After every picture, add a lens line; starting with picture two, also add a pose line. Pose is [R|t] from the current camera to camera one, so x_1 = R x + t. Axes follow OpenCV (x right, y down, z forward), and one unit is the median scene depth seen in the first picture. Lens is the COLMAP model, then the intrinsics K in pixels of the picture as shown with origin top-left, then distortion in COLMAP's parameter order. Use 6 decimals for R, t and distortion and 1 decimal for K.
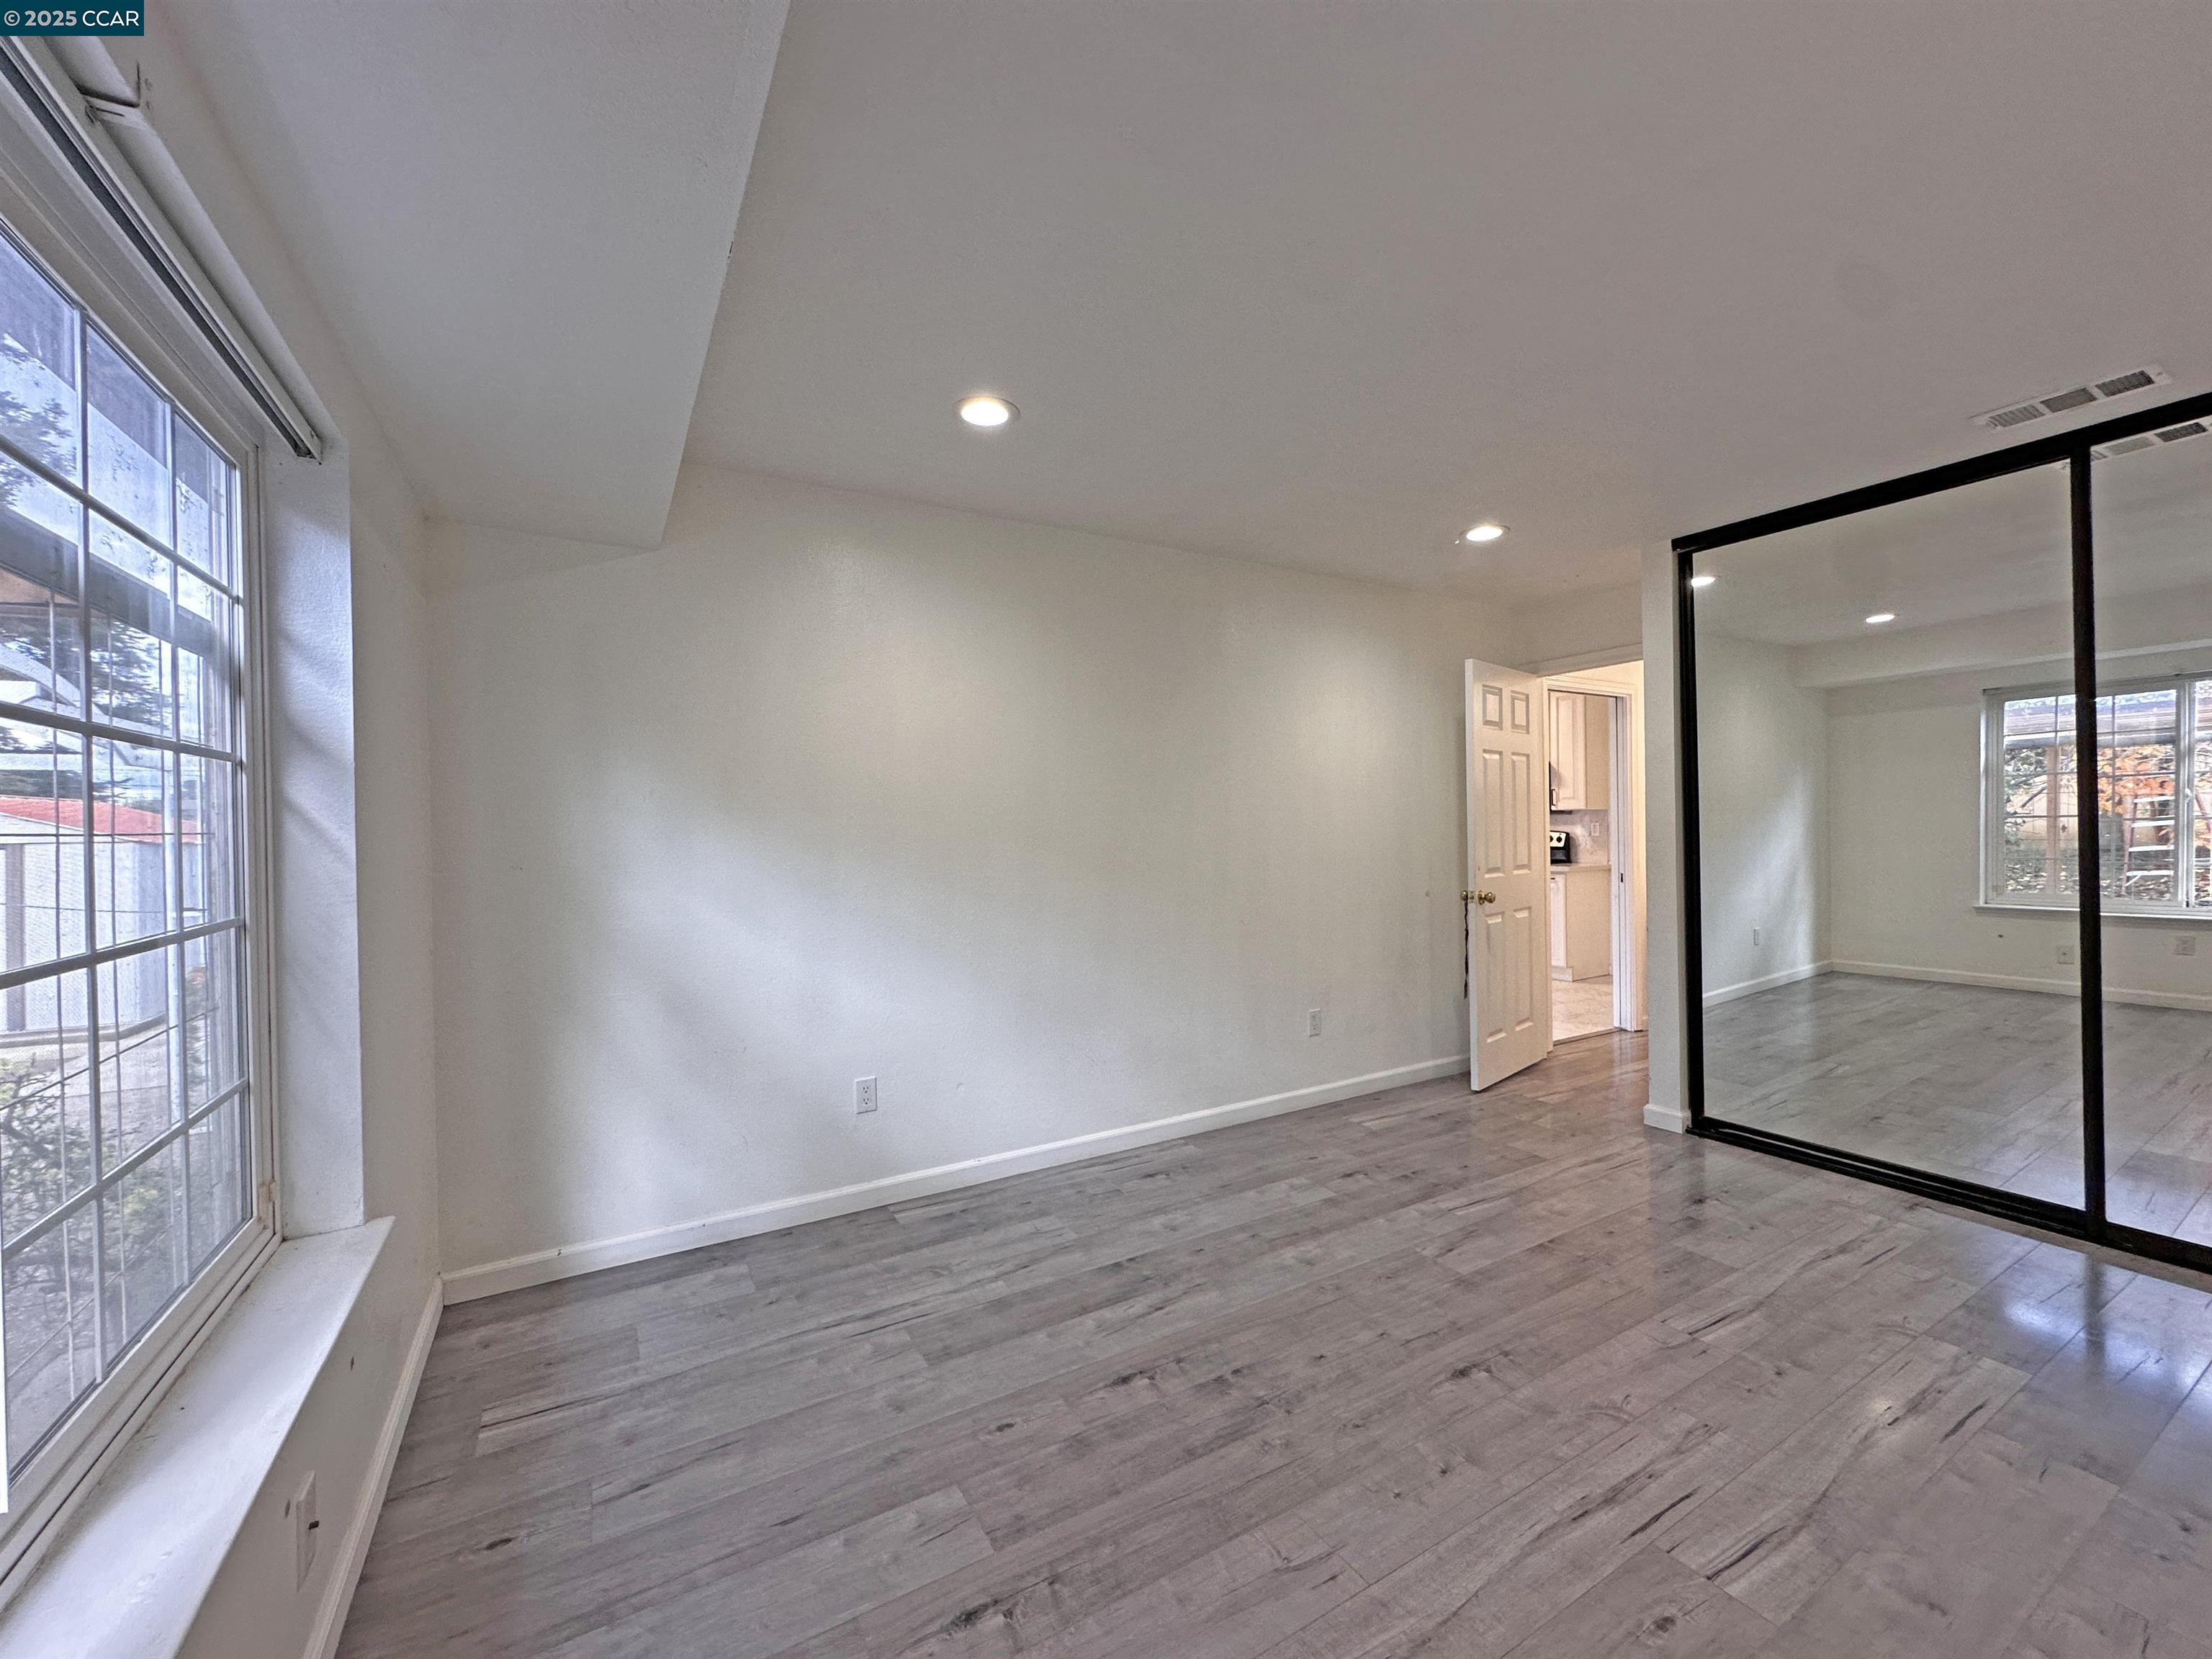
lens RADIAL K [[877.6, 0, 1108.0], [0, 877.6, 830.2], [0, 0, 1]] dist [-0.002247, -0.000672]
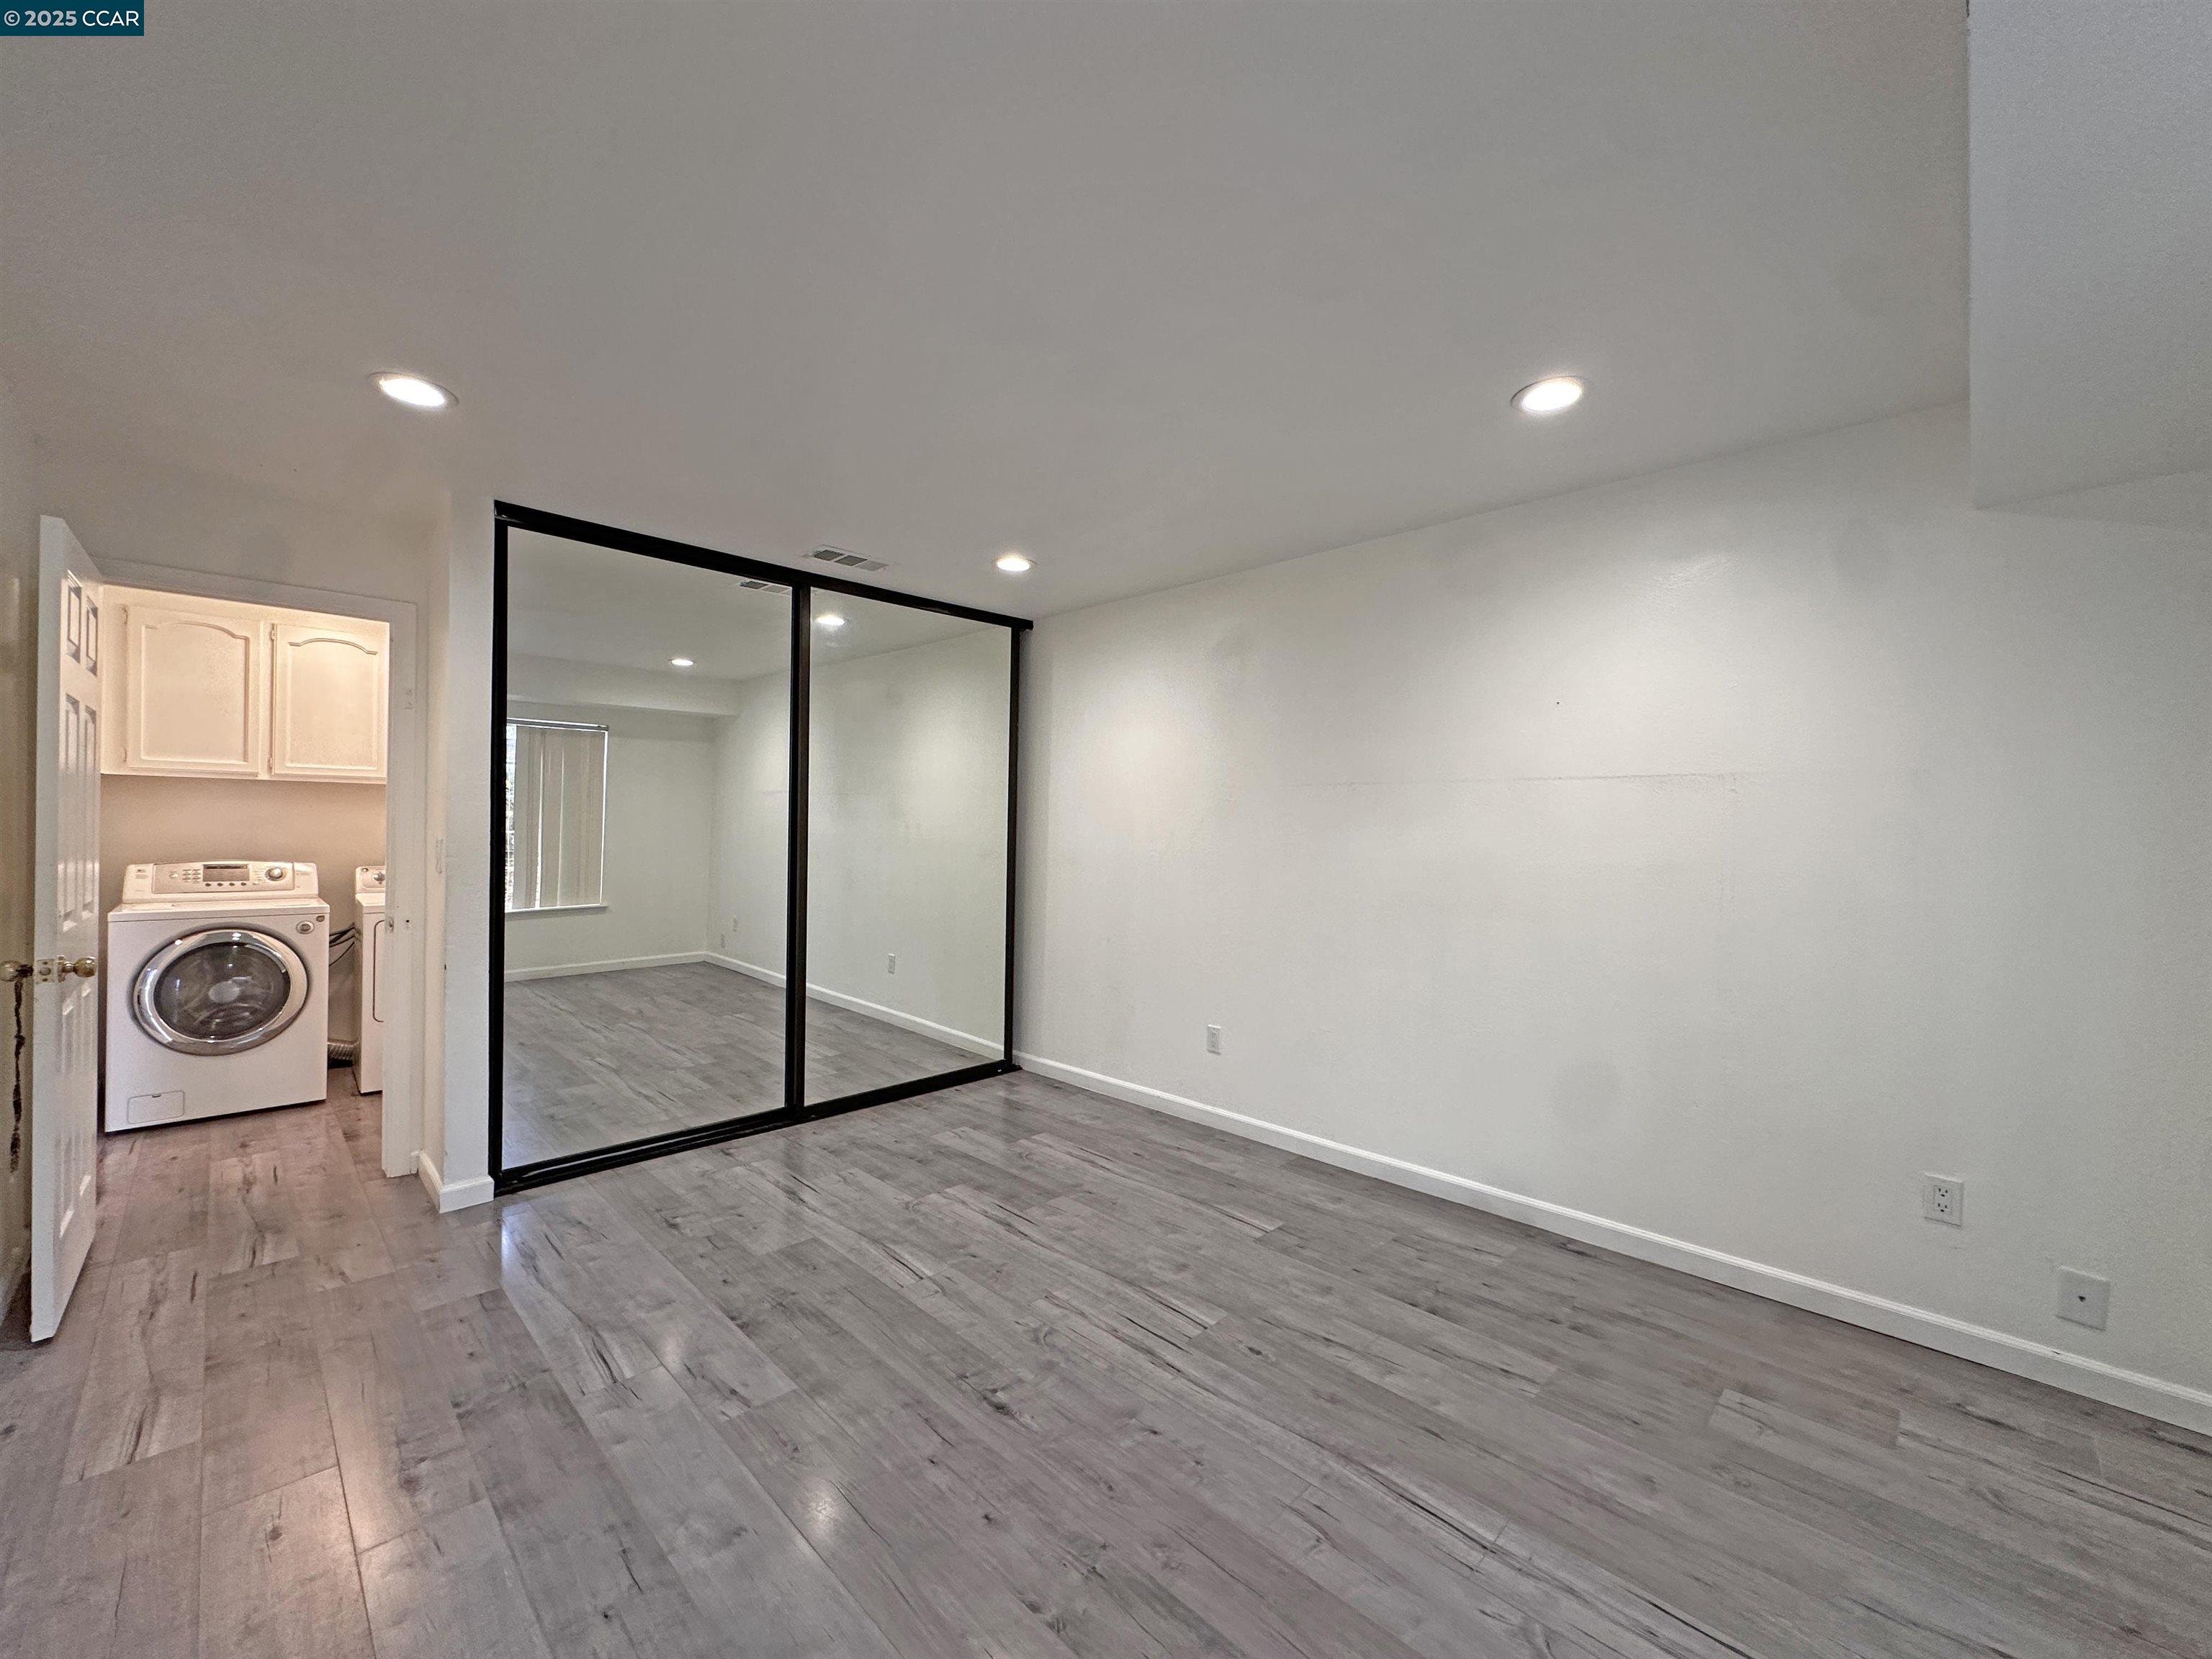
lens RADIAL K [[879.9, 0, 1106.0], [0, 879.9, 829.5], [0, 0, 1]] dist [-0.004729, 0.000816]
pose [[-0.258594, 0.013788, 0.965888, -0.483474], [-0.005827, 0.999858, -0.015833, -0.004579], [-0.965969, -0.009723, -0.258477, 0.966386]]
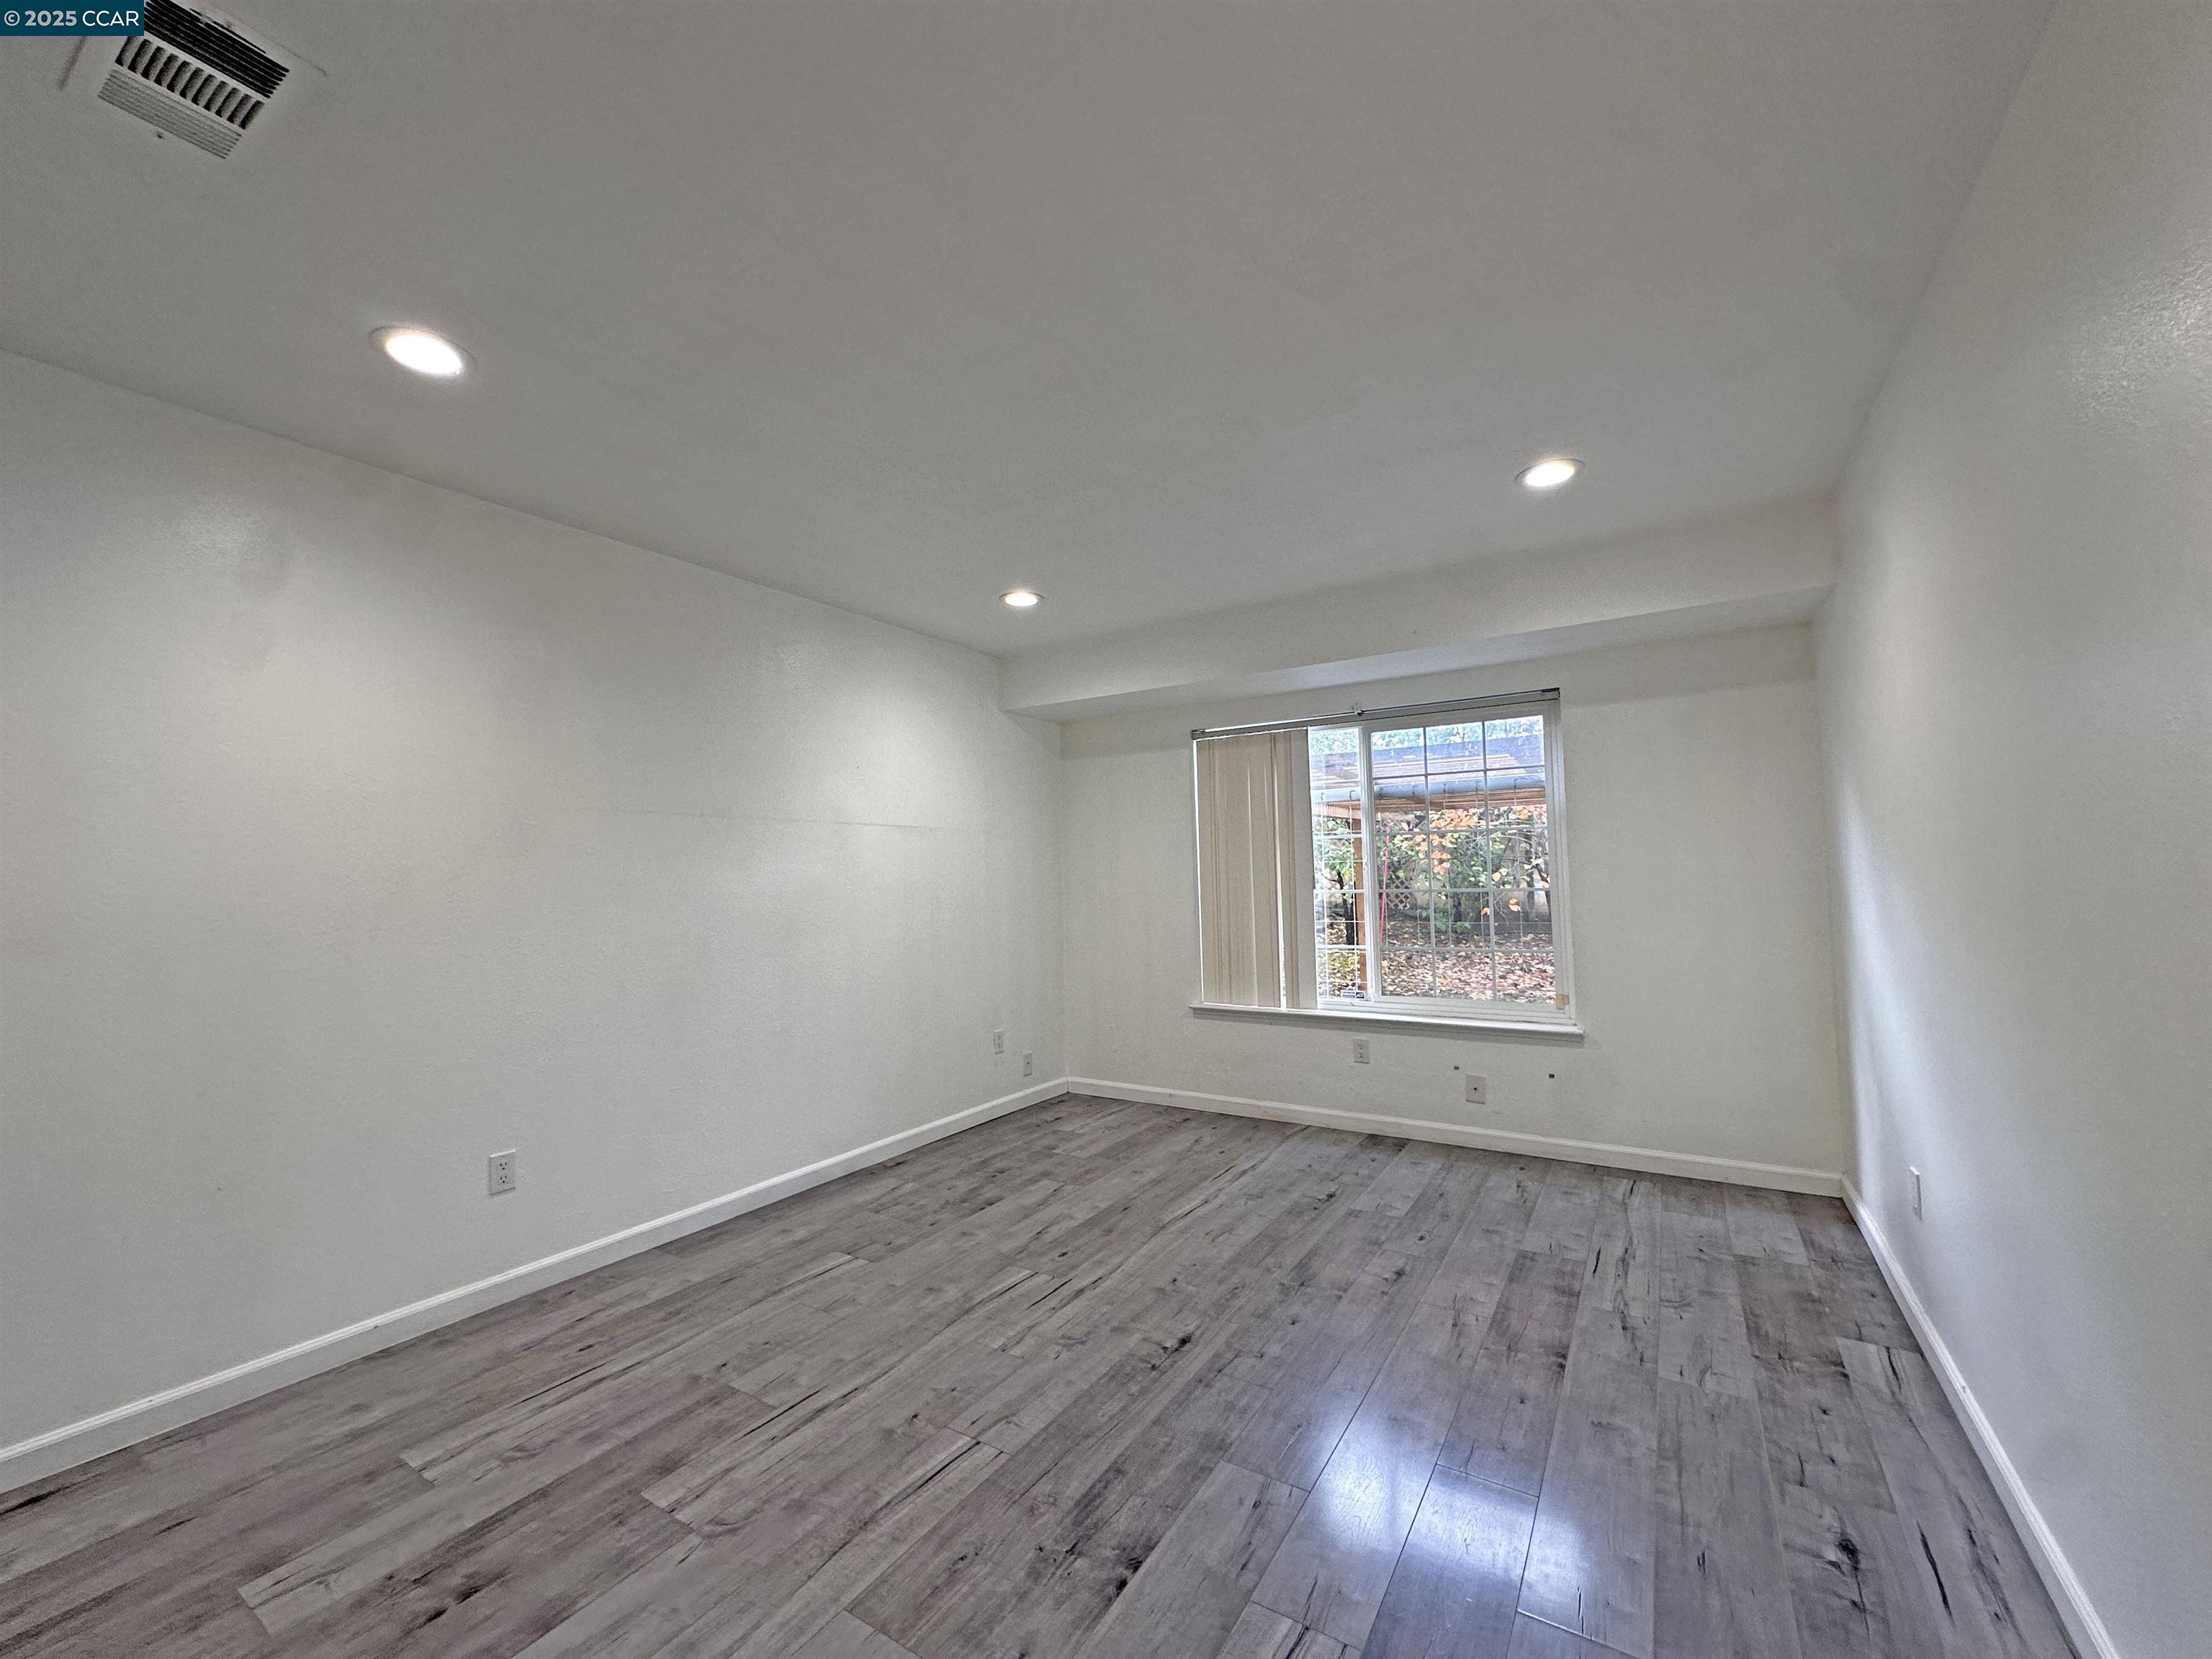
lens RADIAL K [[879.9, 0, 1106.0], [0, 879.9, 829.5], [0, 0, 1]] dist [-0.004729, 0.000816]
pose [[-0.889705, 0.009762, -0.456431, 0.856176], [0.032687, 0.998568, -0.042358, -0.003845], [0.455364, -0.052605, -0.888750, 1.698636]]
